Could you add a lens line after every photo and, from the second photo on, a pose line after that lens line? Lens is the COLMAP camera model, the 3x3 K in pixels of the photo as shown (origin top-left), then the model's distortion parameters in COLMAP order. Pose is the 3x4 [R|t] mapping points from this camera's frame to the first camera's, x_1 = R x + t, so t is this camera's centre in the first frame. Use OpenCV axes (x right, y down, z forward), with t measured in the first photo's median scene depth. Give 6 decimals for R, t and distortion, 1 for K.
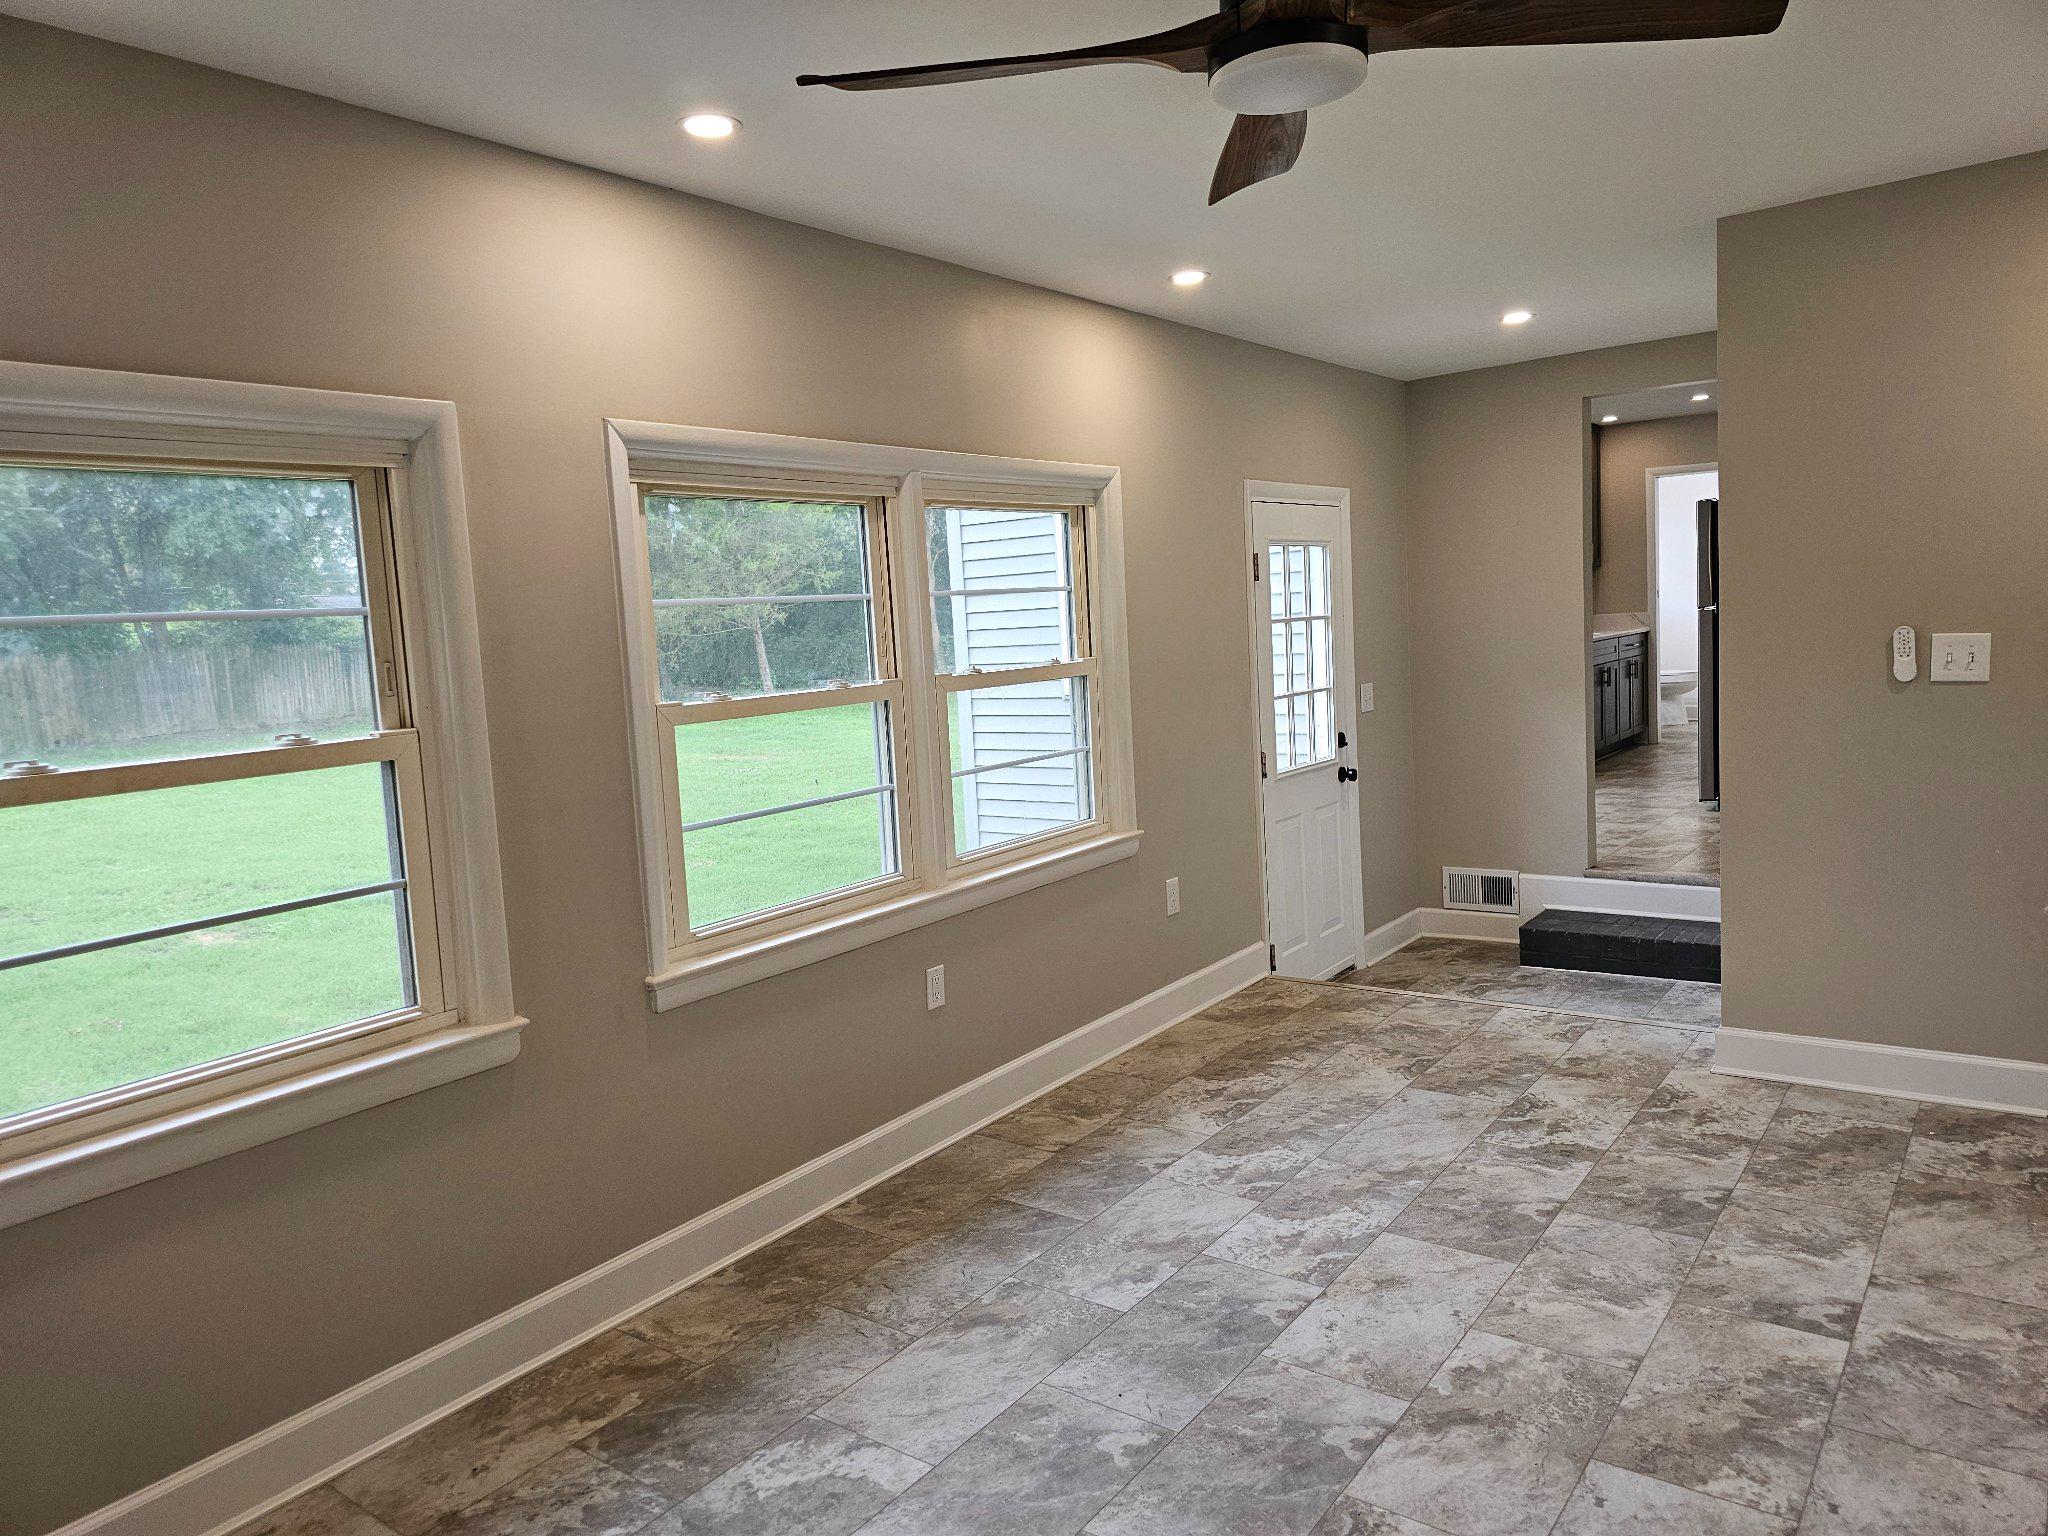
lens RADIAL K [[1385.9, 0, 1026.0], [0, 1385.9, 781.0], [0, 0, 1]] dist [0.058642, -0.053964]
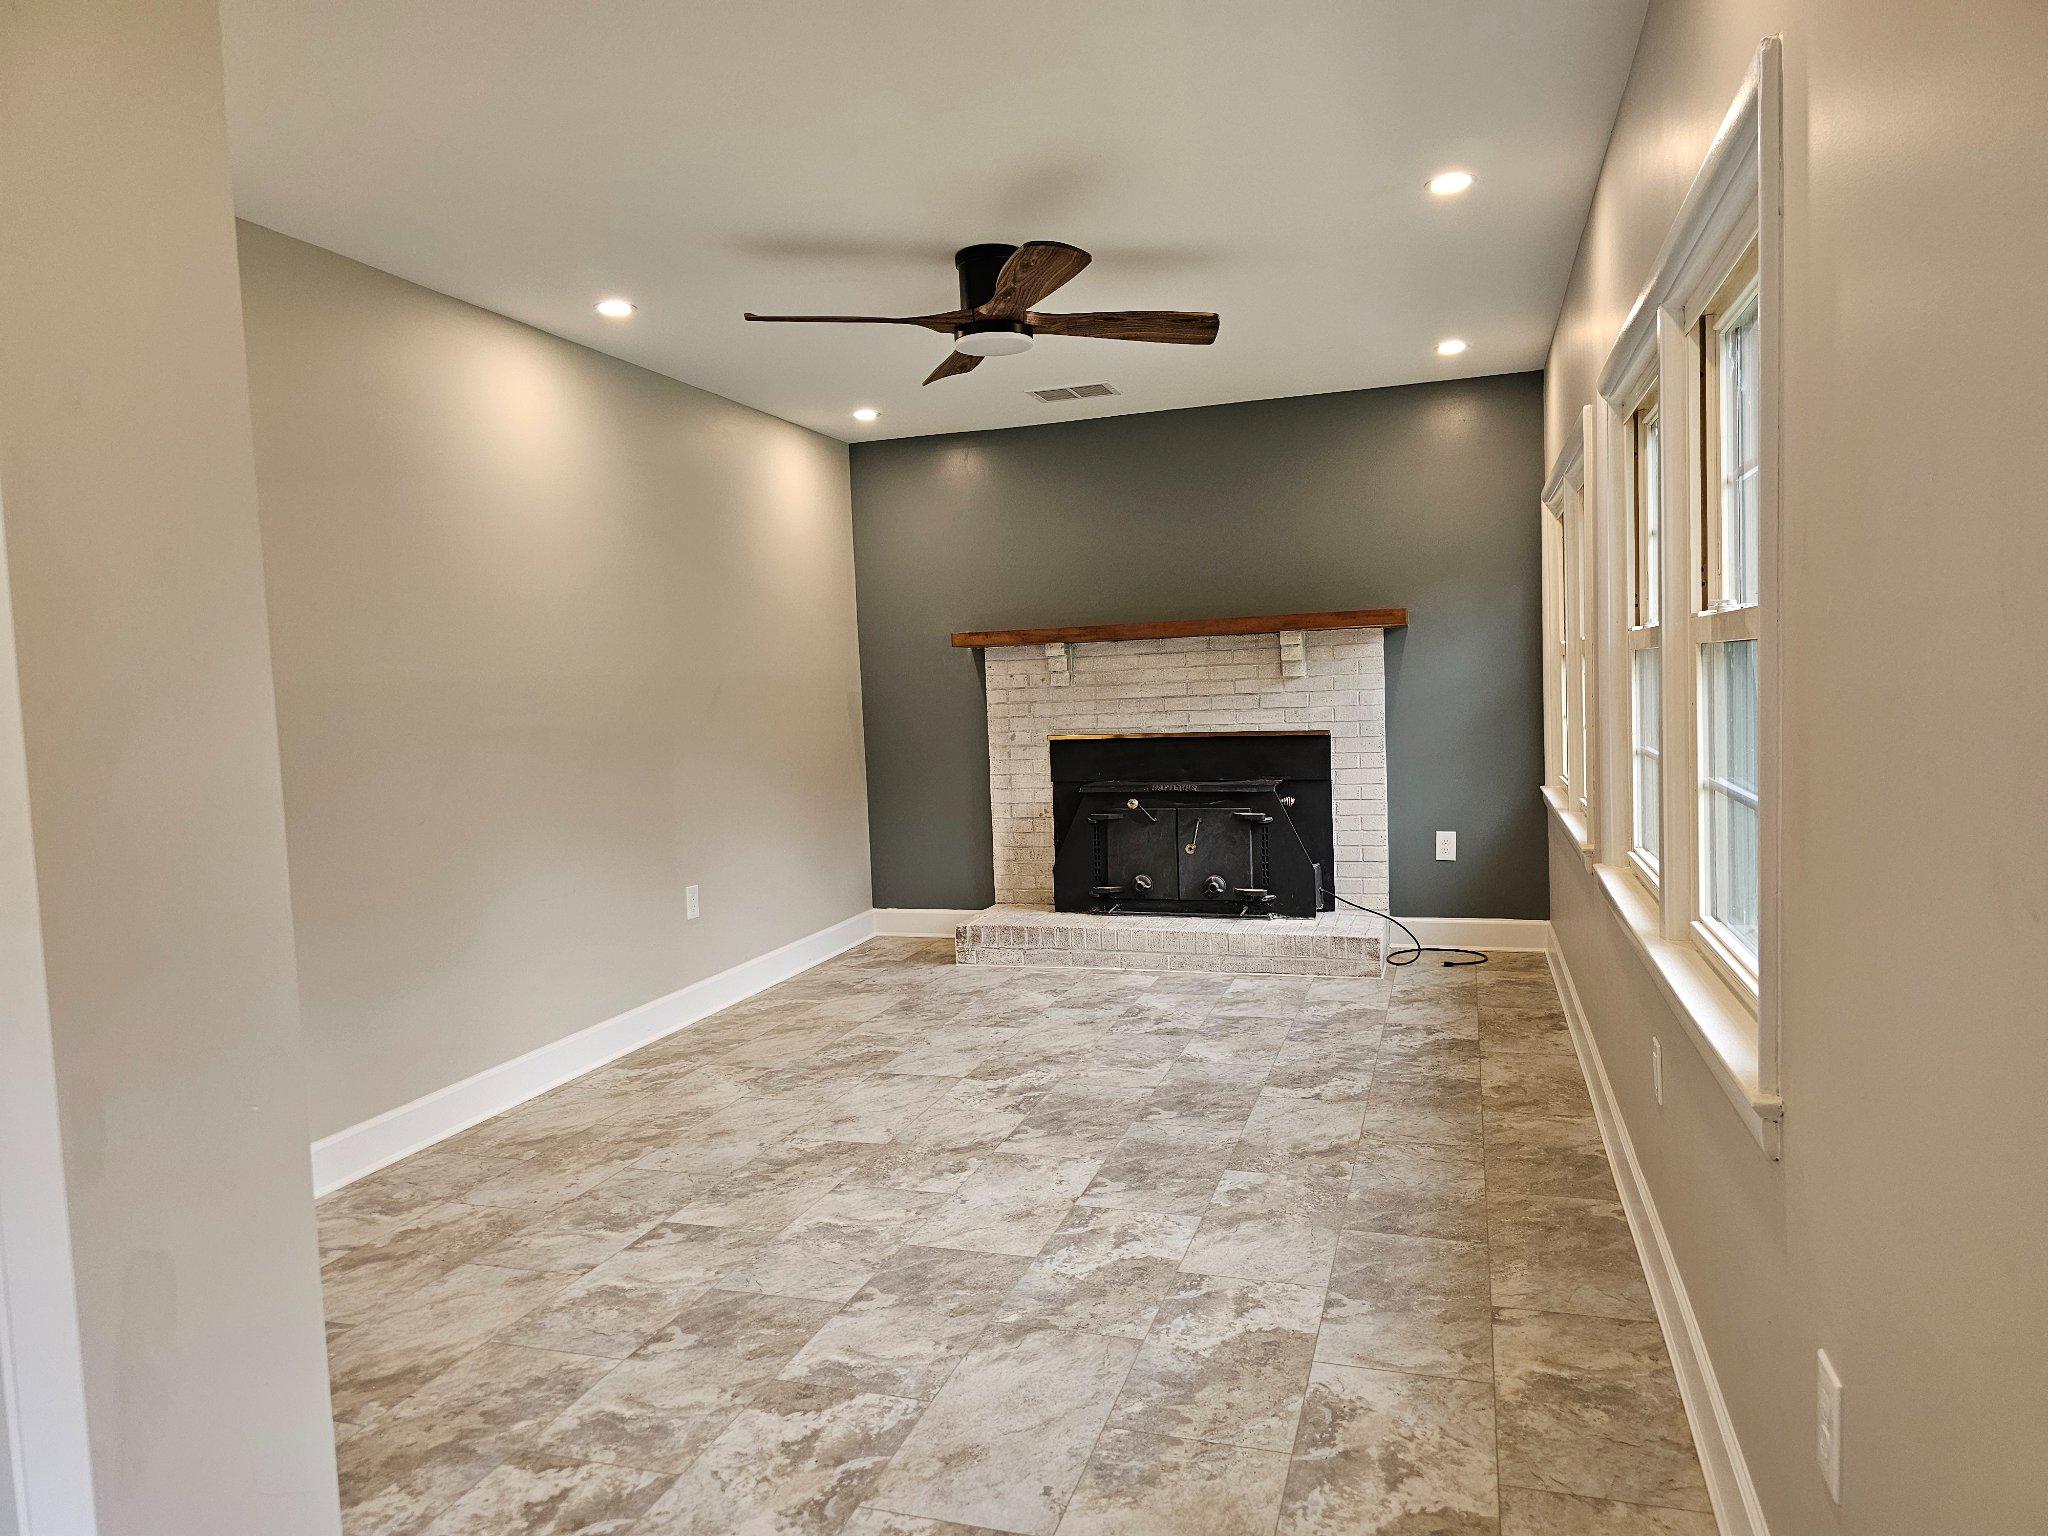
lens RADIAL K [[1385.9, 0, 1026.0], [0, 1385.9, 781.0], [0, 0, 1]] dist [0.058642, -0.053964]
pose [[-0.940263, 0.117817, -0.319412, 0.518634], [0.053448, 0.977661, 0.203280, -0.179771], [0.336226, 0.174065, -0.925556, 1.793519]]
